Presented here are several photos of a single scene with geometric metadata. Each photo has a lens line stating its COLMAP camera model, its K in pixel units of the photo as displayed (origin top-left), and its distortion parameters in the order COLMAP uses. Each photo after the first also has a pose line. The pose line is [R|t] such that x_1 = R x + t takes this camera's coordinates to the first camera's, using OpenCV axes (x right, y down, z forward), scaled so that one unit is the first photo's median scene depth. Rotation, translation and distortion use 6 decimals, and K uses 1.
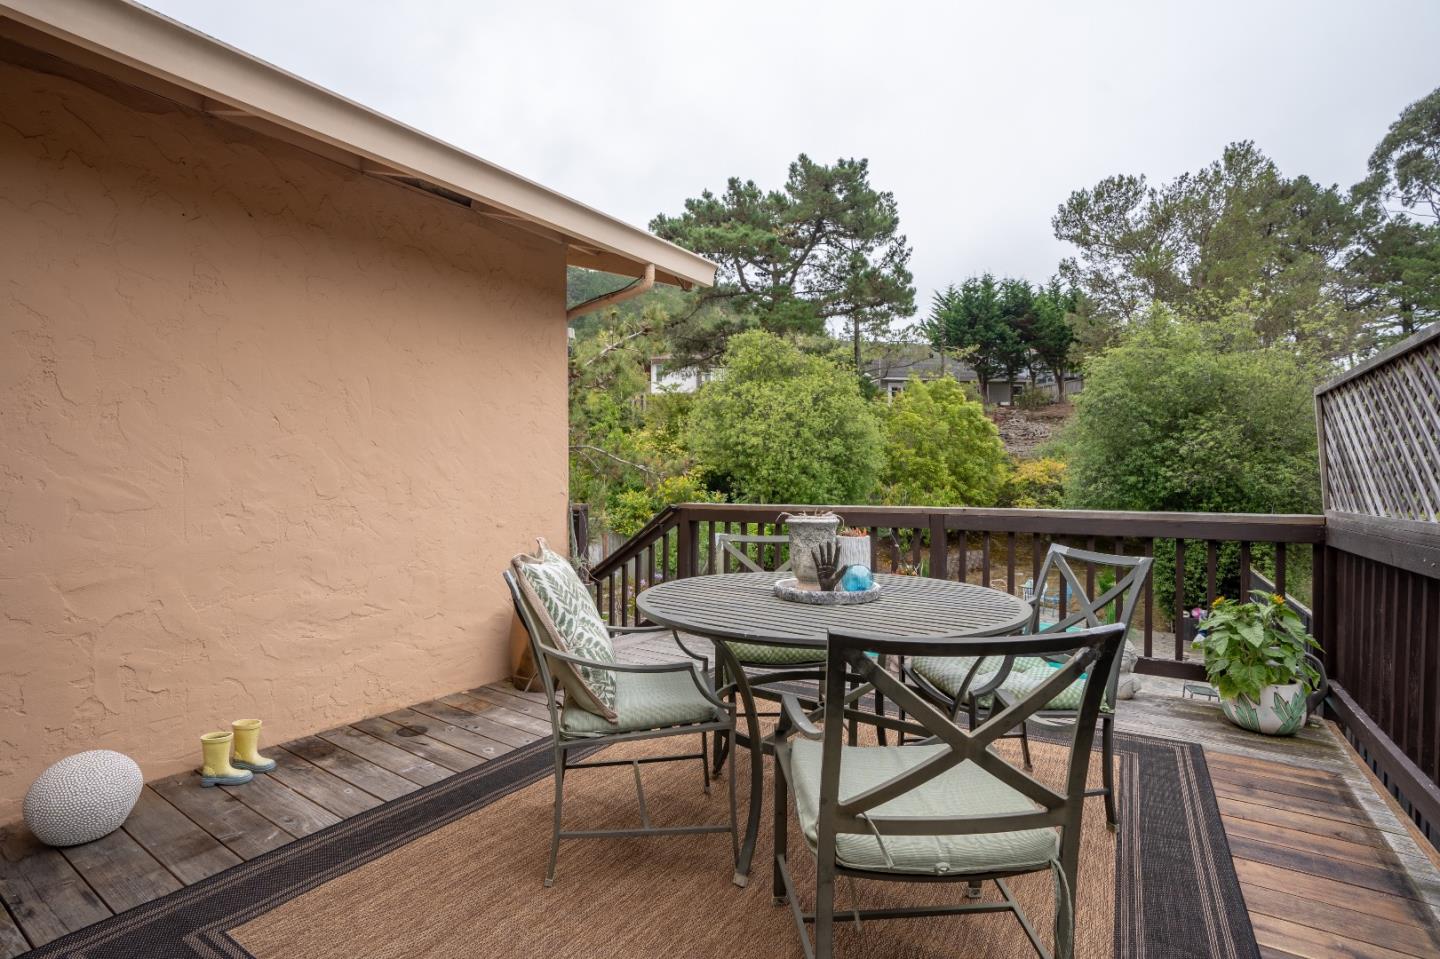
lens RADIAL K [[682.5, 0, 720.0], [0, 682.5, 479.5], [0, 0, 1]] dist [-0.060895, 0.025012]
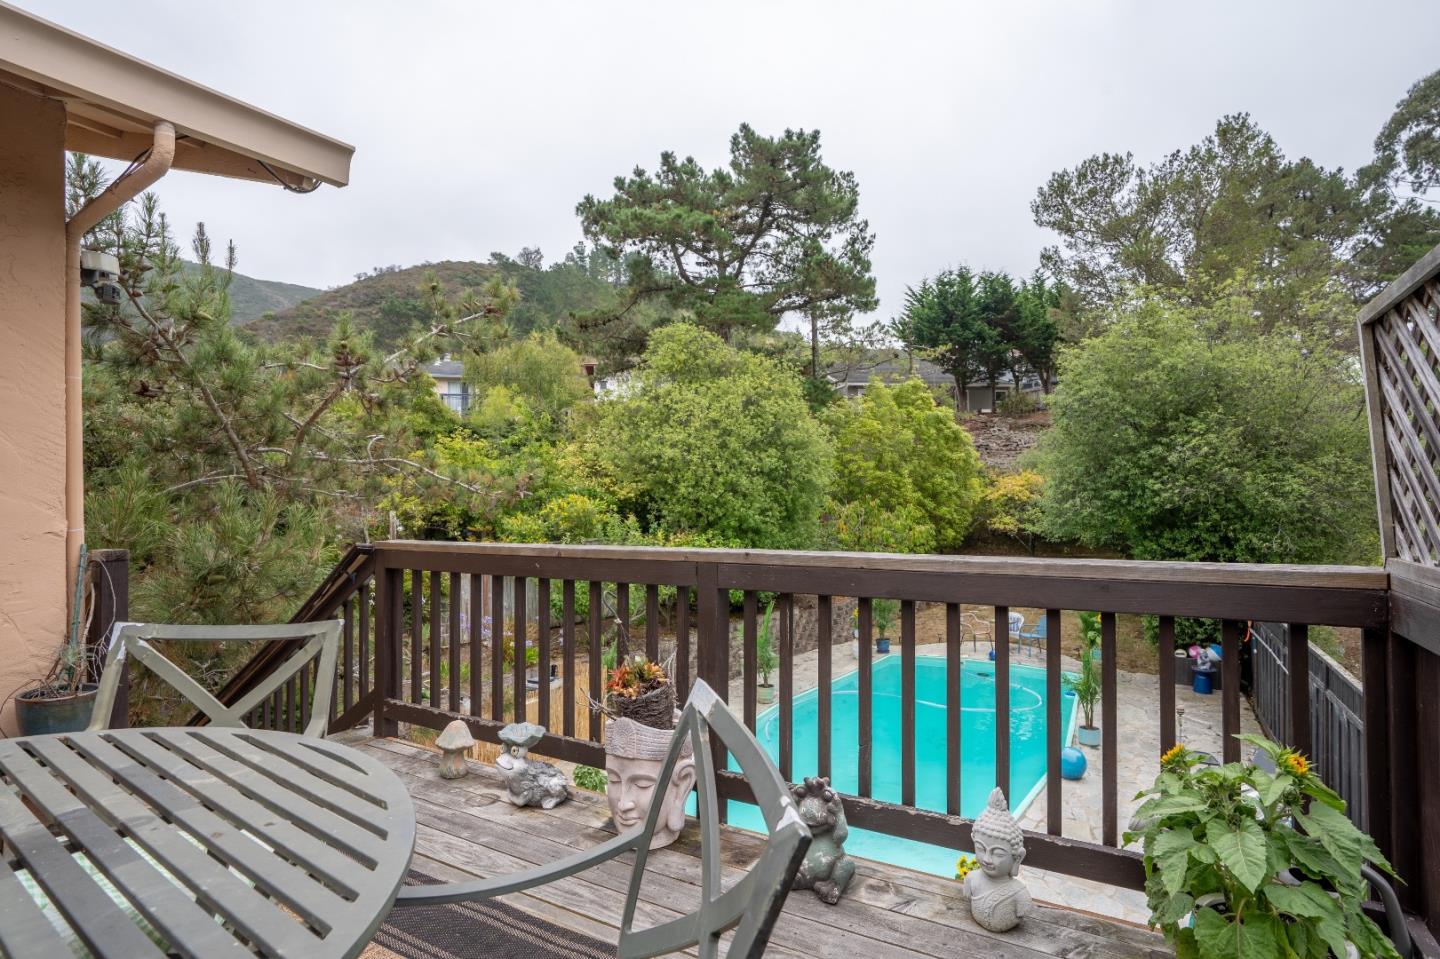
lens RADIAL K [[734.7, 0, 736.3], [0, 734.7, 483.1], [0, 0, 1]] dist [-0.054024, 0.034660]
pose [[0.998726, -0.010856, 0.049271, 0.055094], [0.011883, 0.999717, -0.020599, -0.000317], [-0.049033, 0.021158, 0.998573, 0.064936]]
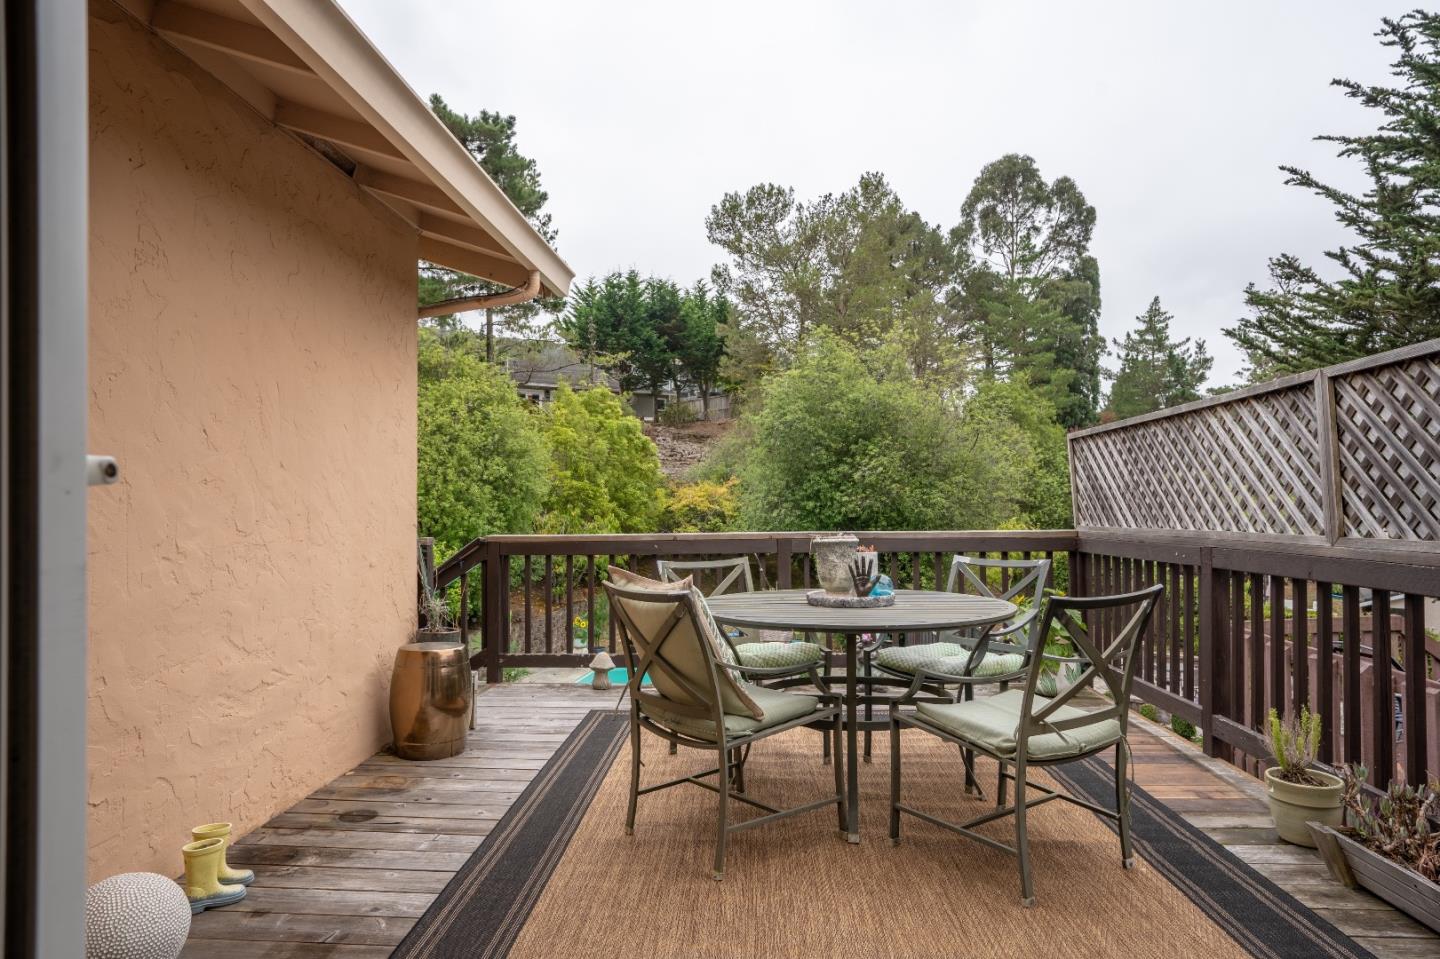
lens RADIAL K [[866.4, 0, 720.0], [0, 866.4, 479.5], [0, 0, 1]] dist [-0.031865, 0.000807]
pose [[0.866718, 0.006752, 0.498752, -0.076064], [0.009310, 0.999515, -0.029709, -0.000228], [-0.498711, 0.030393, 0.866235, -0.020112]]
